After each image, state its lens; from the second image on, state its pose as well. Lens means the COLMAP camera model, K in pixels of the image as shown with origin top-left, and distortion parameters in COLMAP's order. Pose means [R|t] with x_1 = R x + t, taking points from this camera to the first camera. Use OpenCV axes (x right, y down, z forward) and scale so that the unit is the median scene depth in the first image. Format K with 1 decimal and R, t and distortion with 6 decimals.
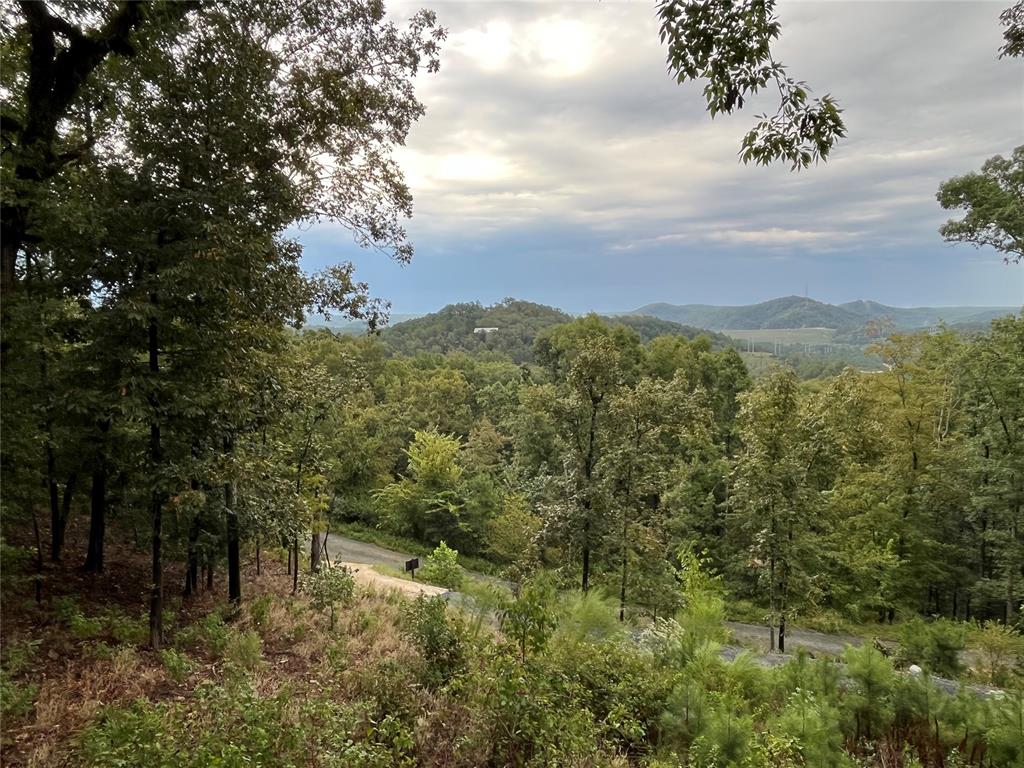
lens RADIAL K [[672.5, 0, 514.5], [0, 672.5, 372.4], [0, 0, 1]] dist [-0.010769, 0.001791]
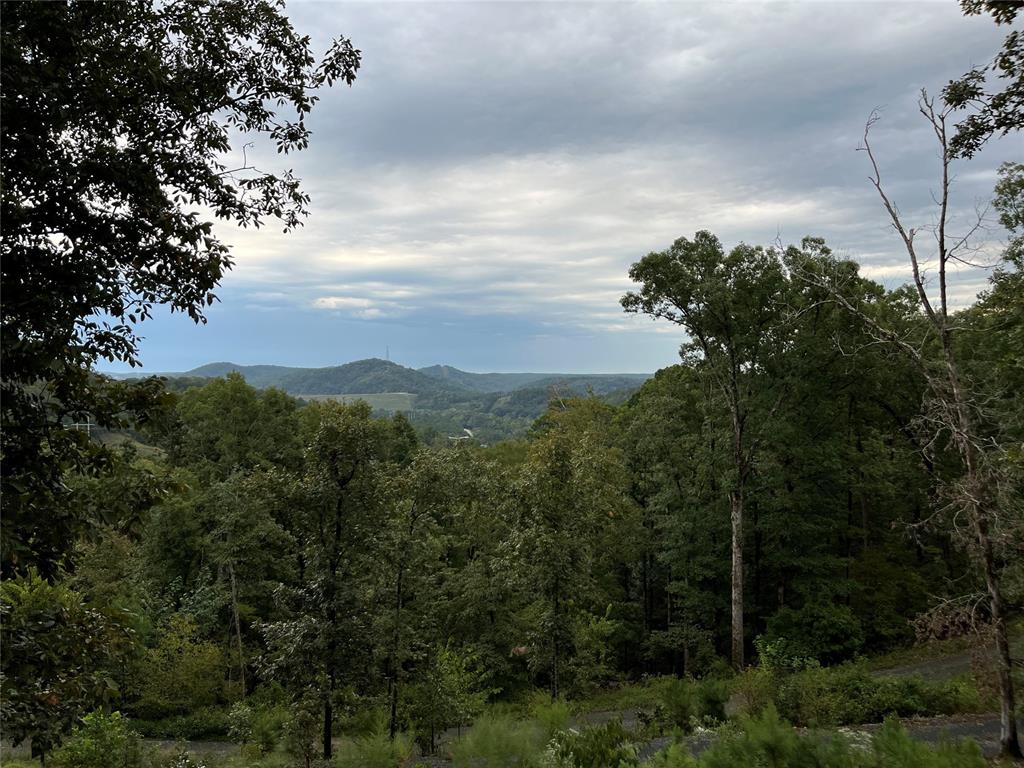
lens RADIAL K [[772.3, 0, 512.0], [0, 772.3, 384.0], [0, 0, 1]] dist [0.050091, -0.064065]
pose [[0.842982, 0.008953, 0.537867, -0.166316], [0.032488, 0.997189, -0.067515, -0.003994], [-0.536959, 0.074388, 0.840322, 0.076217]]
